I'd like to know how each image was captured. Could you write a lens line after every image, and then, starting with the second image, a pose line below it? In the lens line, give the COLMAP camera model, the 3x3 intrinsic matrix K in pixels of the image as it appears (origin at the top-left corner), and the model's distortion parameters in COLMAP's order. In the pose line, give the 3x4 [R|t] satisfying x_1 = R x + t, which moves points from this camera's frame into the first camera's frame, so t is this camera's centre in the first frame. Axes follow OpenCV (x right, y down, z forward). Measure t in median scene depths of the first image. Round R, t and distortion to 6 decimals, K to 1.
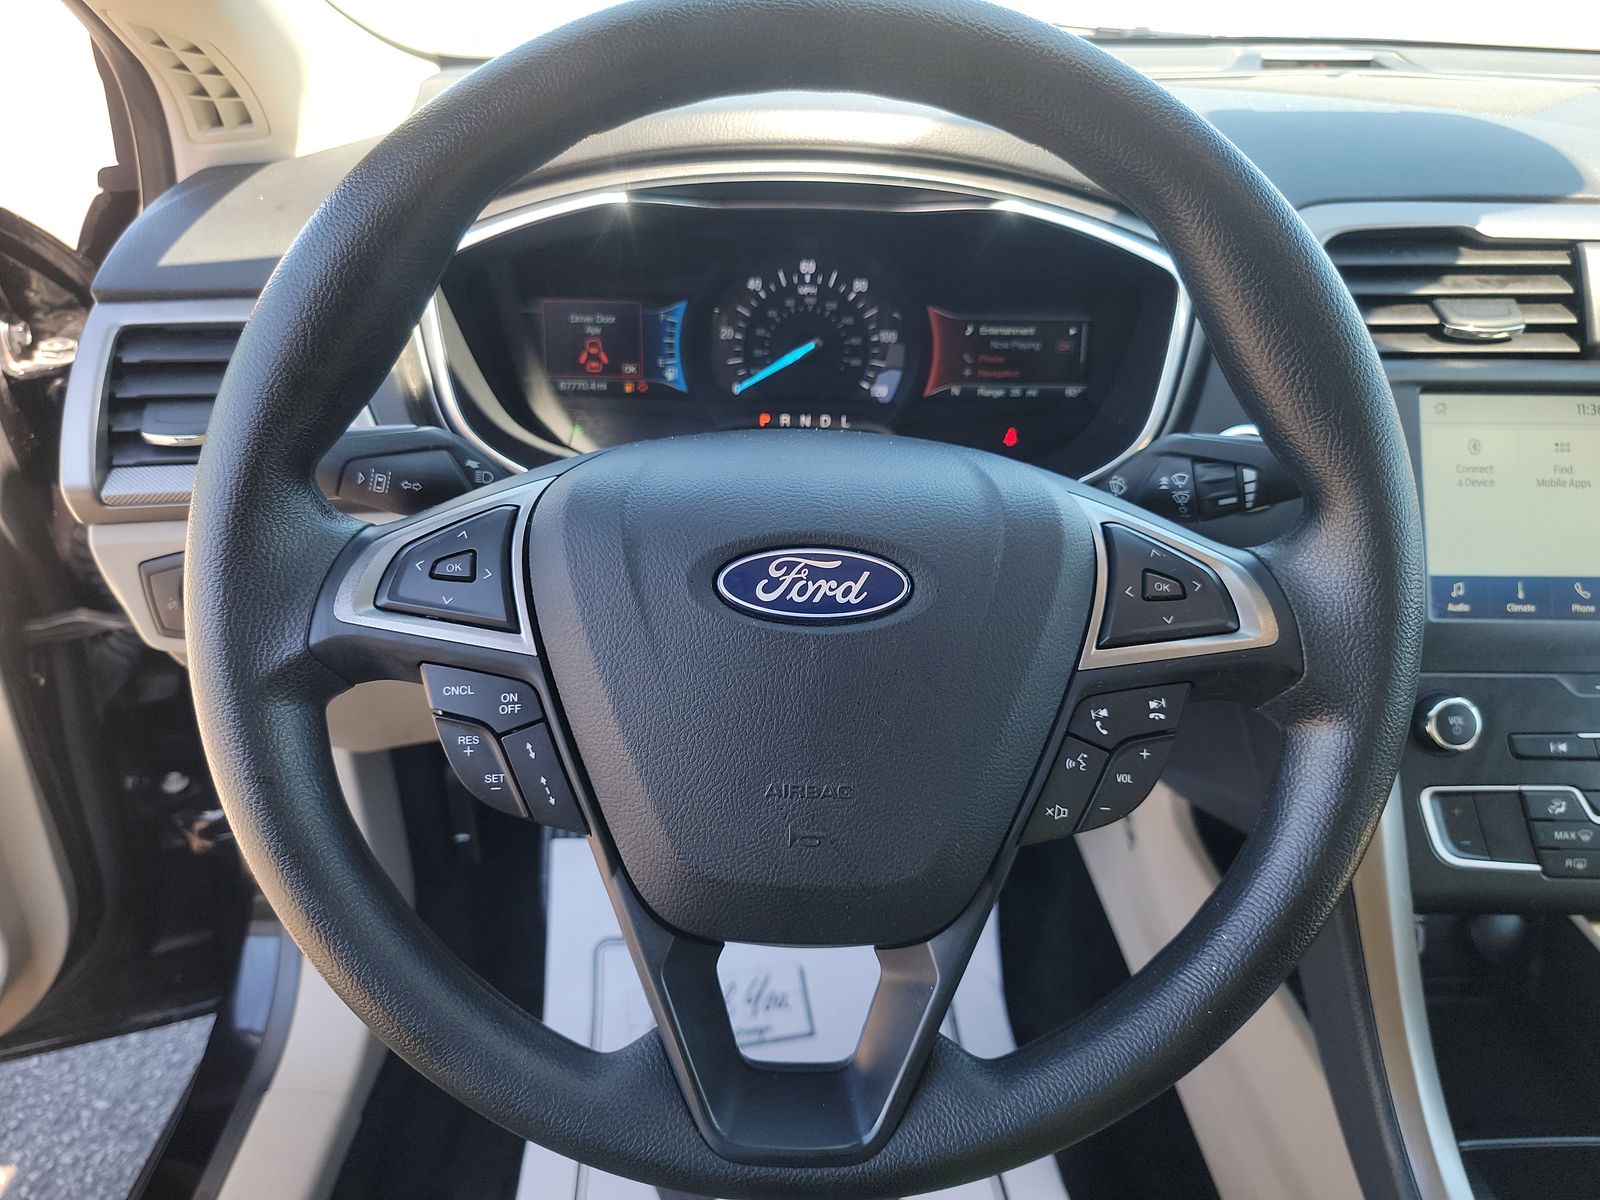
lens RADIAL K [[1085.3, 0, 792.8], [0, 1085.3, 586.6], [0, 0, 1]] dist [0.045319, -0.039164]
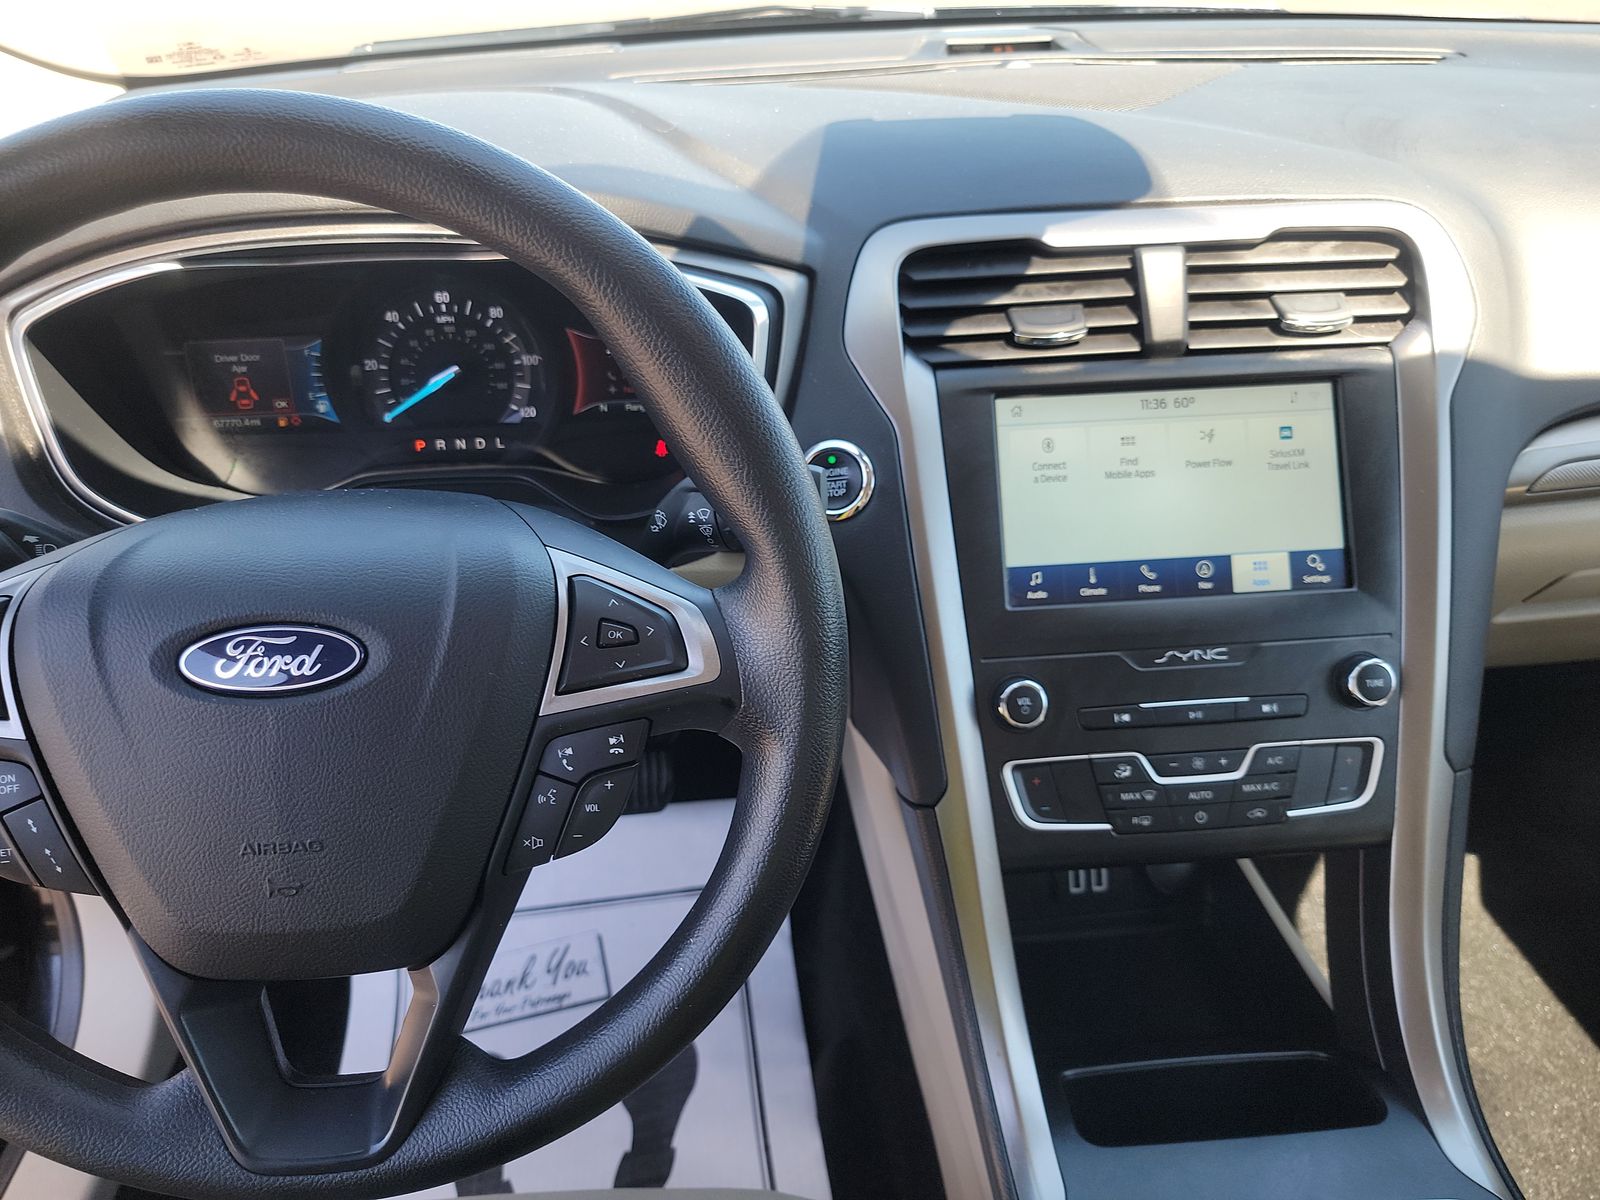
lens RADIAL K [[1085.3, 0, 793.3], [0, 1085.3, 583.8], [0, 0, 1]] dist [0.045319, -0.039164]
pose [[0.997236, -0.064221, 0.037361, 0.333851], [0.061979, 0.996370, 0.058365, -0.072219], [-0.040974, -0.055888, 0.997596, -0.071603]]
